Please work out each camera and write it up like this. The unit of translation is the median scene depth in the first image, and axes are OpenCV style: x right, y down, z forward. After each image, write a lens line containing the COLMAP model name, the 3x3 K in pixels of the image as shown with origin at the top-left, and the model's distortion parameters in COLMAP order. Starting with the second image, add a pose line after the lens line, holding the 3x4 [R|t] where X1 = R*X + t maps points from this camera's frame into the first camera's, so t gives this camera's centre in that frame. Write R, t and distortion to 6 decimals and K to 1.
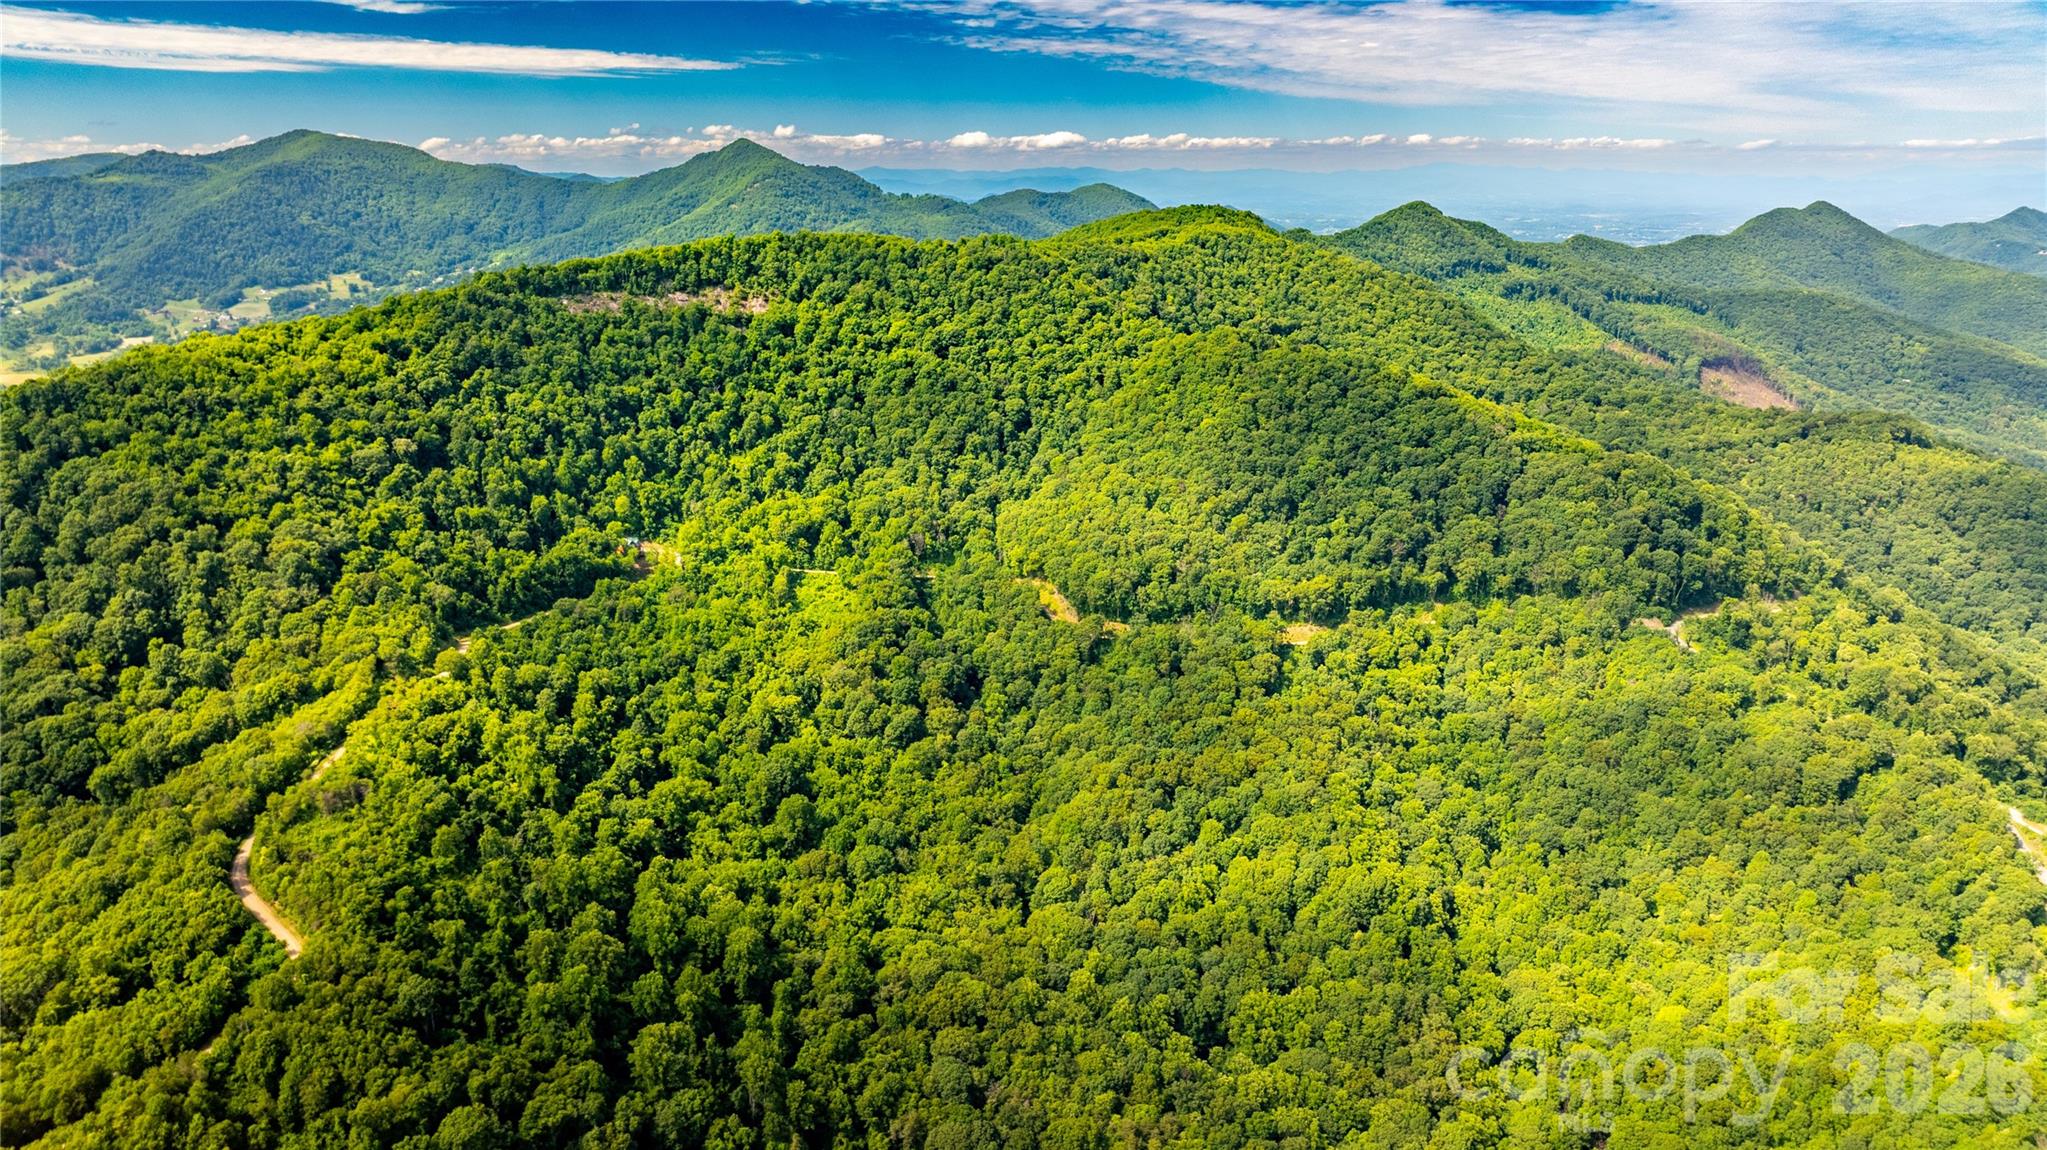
lens RADIAL K [[1455.9, 0, 1038.3], [0, 1455.9, 554.0], [0, 0, 1]] dist [-0.024108, 0.017010]
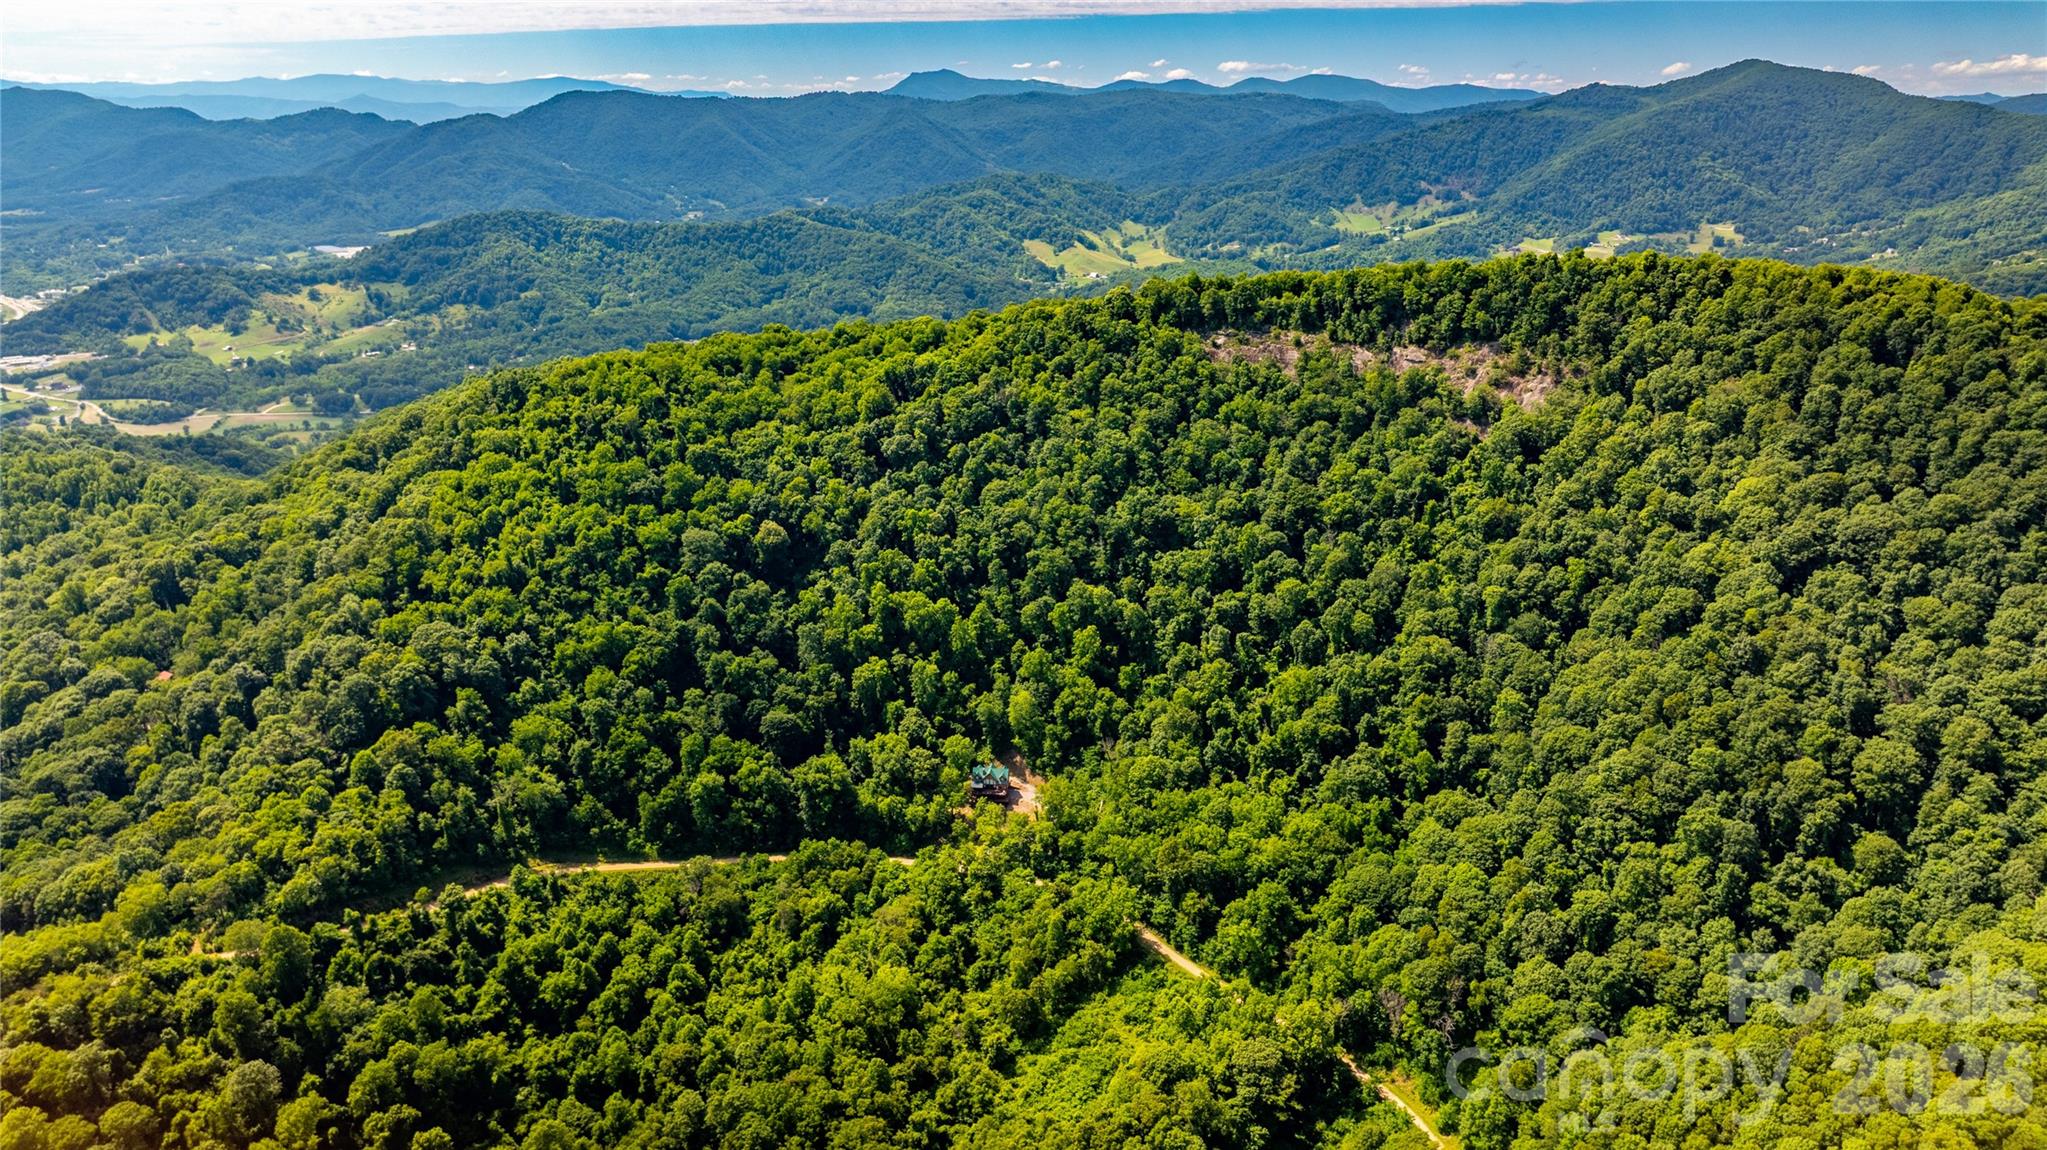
lens RADIAL K [[1455.9, 0, 1027.4], [0, 1455.9, 558.9], [0, 0, 1]] dist [-0.024108, 0.017010]
pose [[0.552810, 0.253899, -0.793685, 0.172292], [-0.216397, 0.963517, 0.157505, -0.188779], [0.804719, 0.084681, 0.587585, 0.662997]]
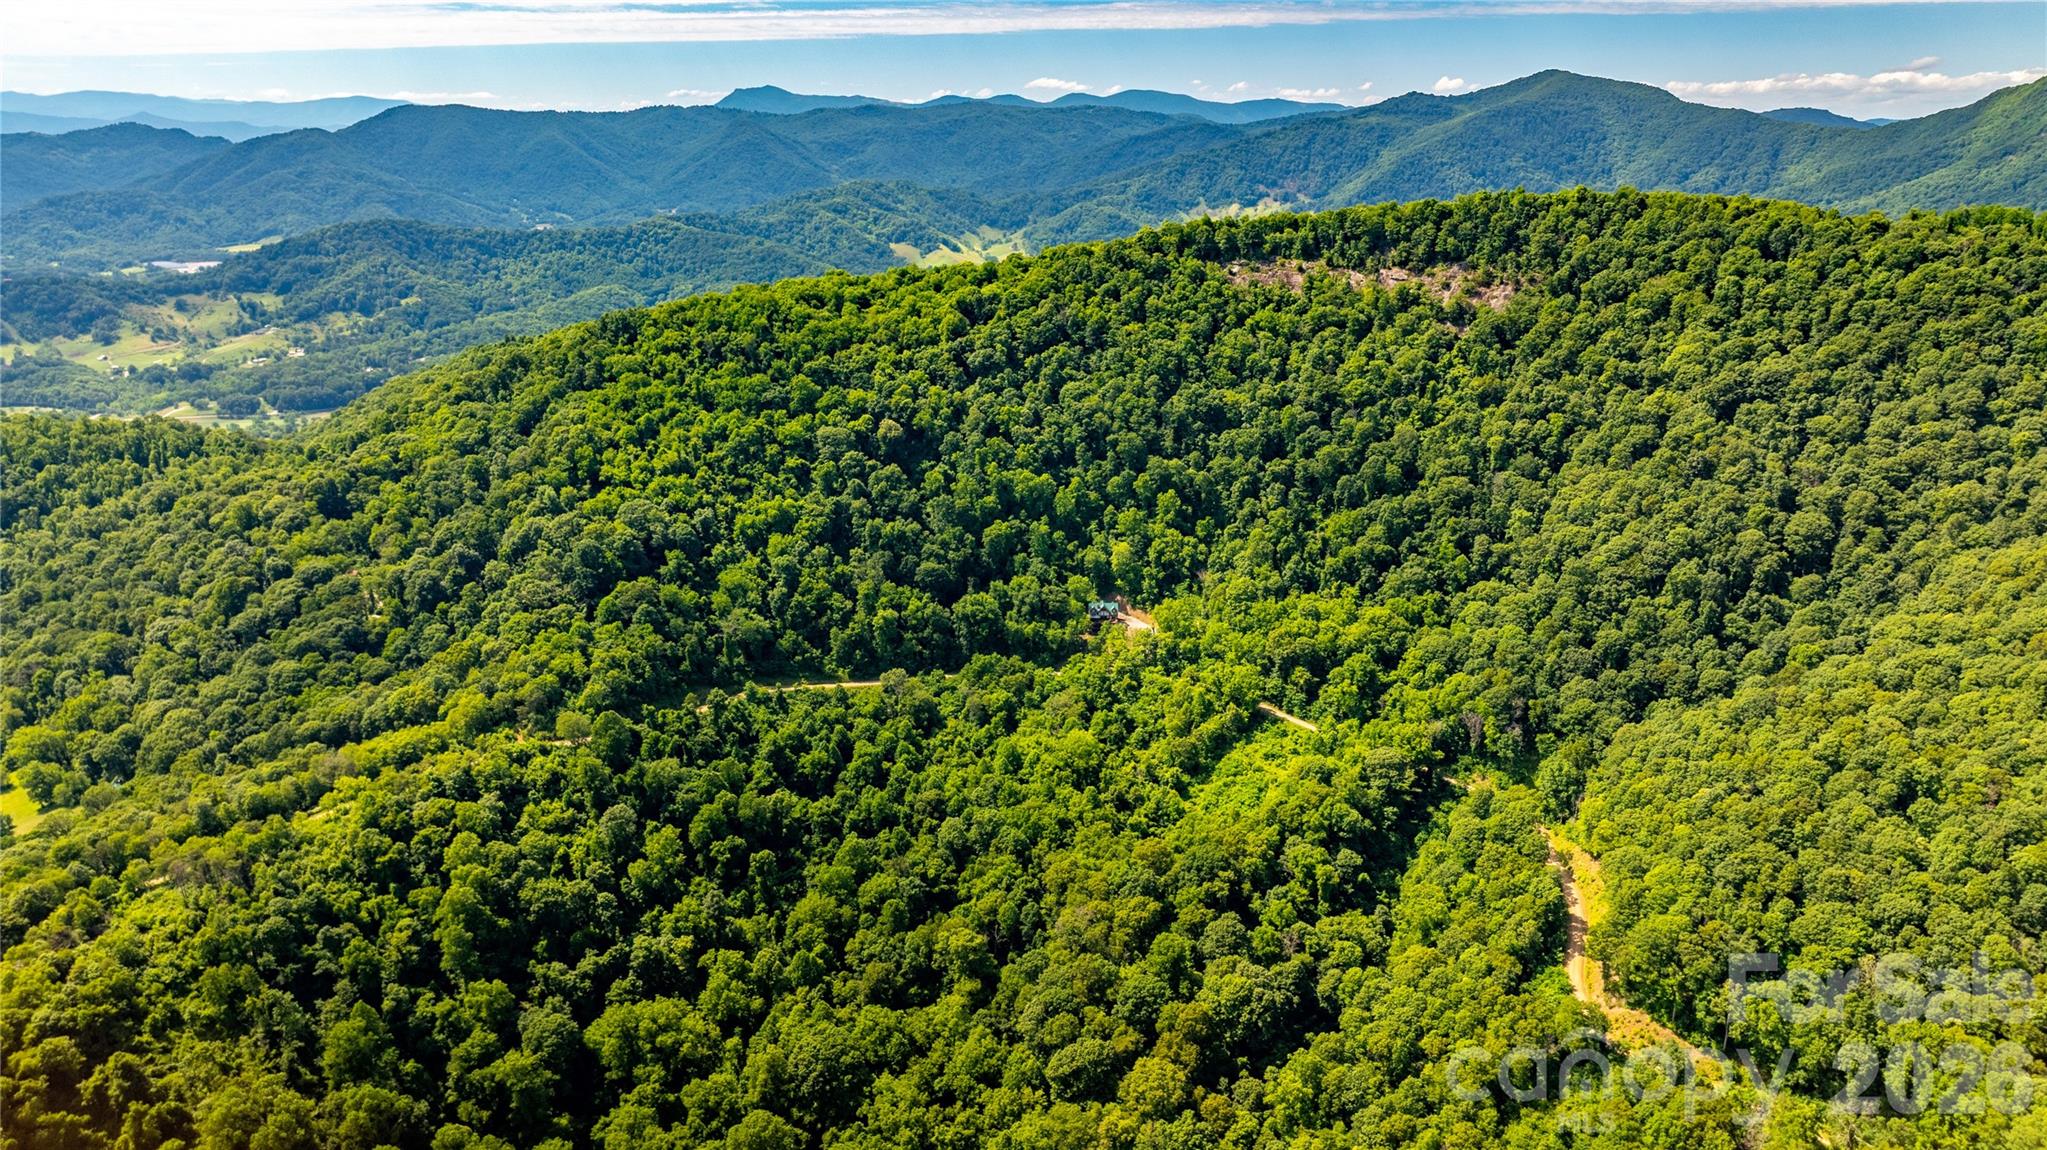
lens RADIAL K [[1455.9, 0, 1029.0], [0, 1455.9, 556.9], [0, 0, 1]] dist [-0.024108, 0.017010]
pose [[0.651650, 0.220452, -0.725778, 0.214767], [-0.194285, 0.973425, 0.121232, -0.113786], [0.733216, 0.062007, 0.677163, 0.484496]]
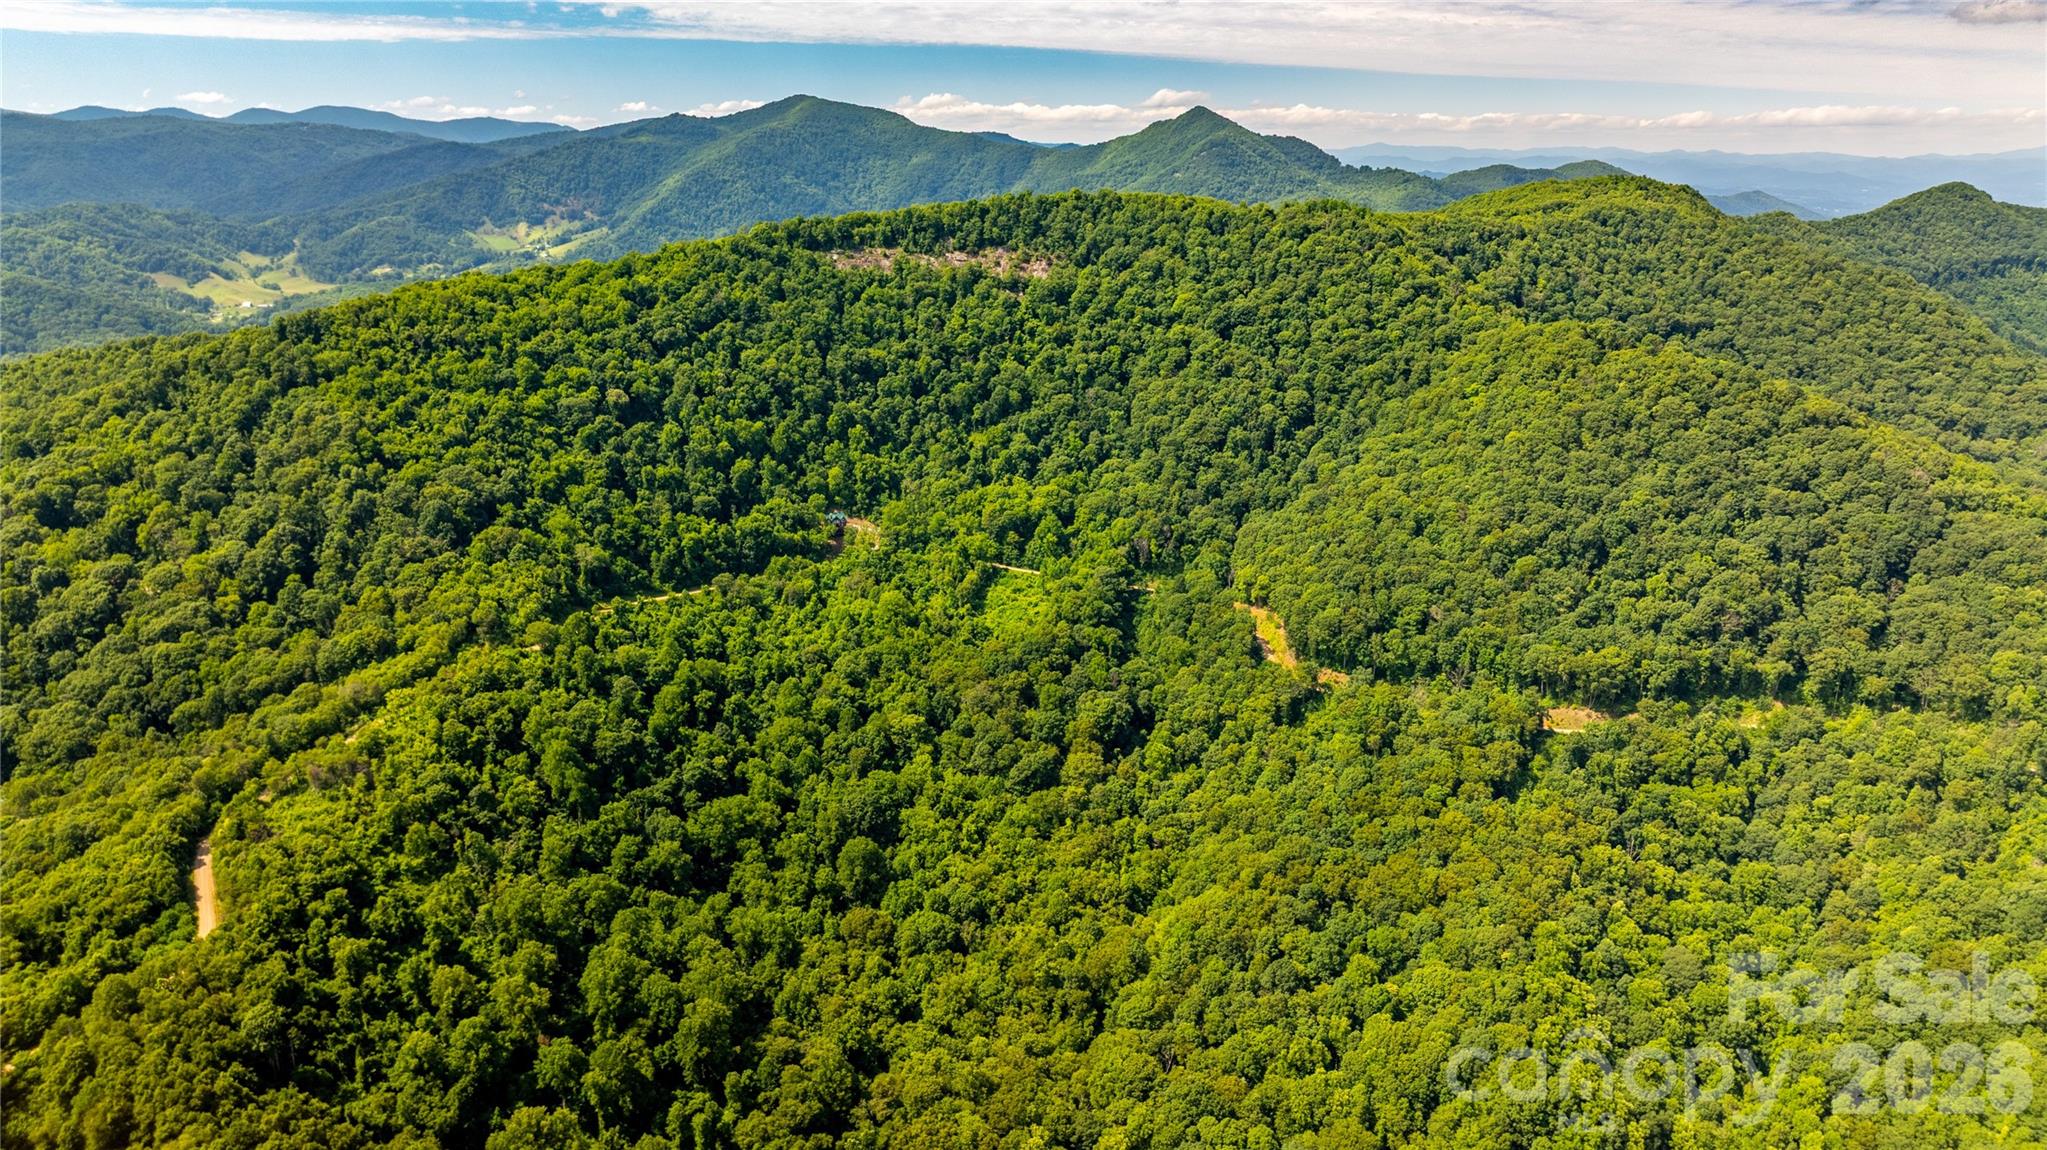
lens RADIAL K [[1455.9, 0, 1035.2], [0, 1455.9, 557.3], [0, 0, 1]] dist [-0.024108, 0.017010]
pose [[0.943917, 0.102112, -0.313996, 0.132614], [-0.096535, 0.994772, 0.033304, -0.026397], [0.315756, -0.001125, 0.948840, 0.164743]]
